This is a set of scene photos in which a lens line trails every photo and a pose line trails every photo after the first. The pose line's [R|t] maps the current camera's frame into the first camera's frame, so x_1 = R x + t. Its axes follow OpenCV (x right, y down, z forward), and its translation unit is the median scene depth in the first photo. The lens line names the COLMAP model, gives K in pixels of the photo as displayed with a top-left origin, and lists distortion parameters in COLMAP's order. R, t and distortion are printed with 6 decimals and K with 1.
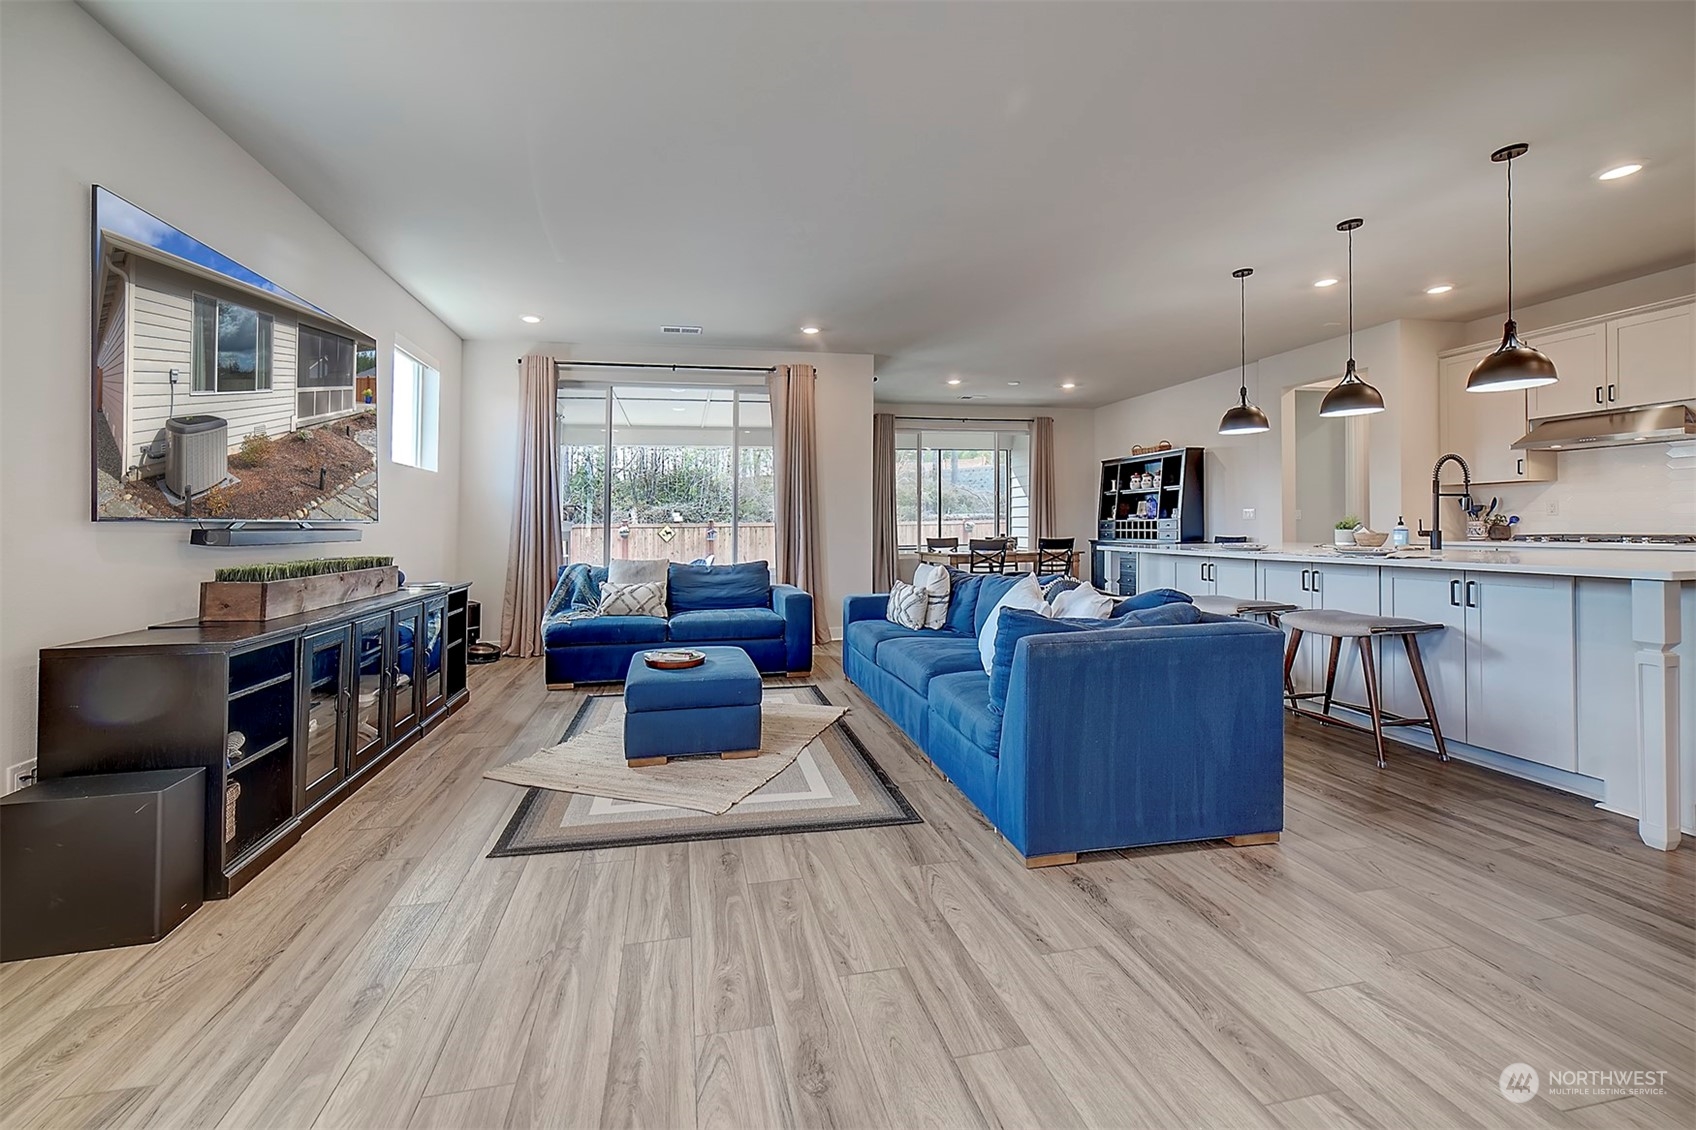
lens RADIAL K [[729.4, 0, 819.0], [0, 729.4, 532.3], [0, 0, 1]] dist [-0.028057, 0.013132]
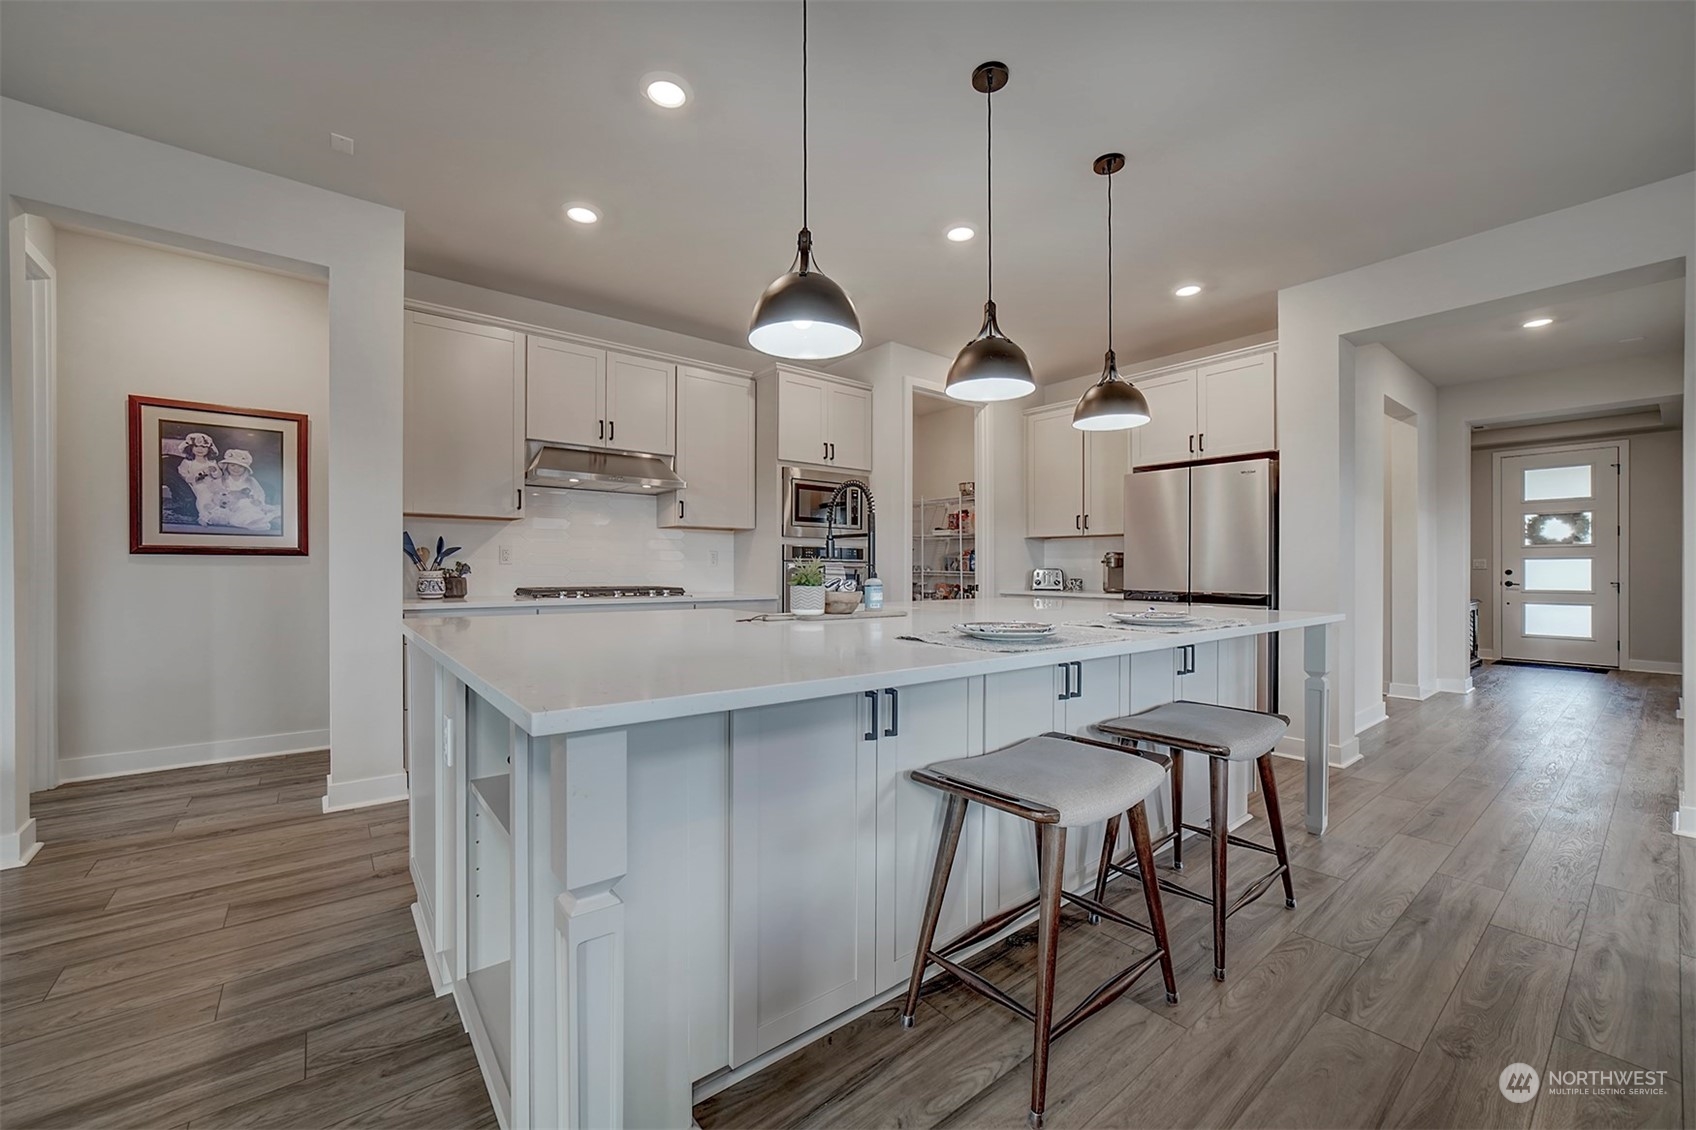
lens RADIAL K [[641.6, 0, 844.3], [0, 641.6, 586.0], [0, 0, 1]] dist [-0.001050, 0.000069]
pose [[-0.455809, -0.018489, 0.889885, 0.149456], [0.007666, 0.999666, 0.024696, -0.009857], [-0.890044, 0.018078, -0.455515, 0.658697]]
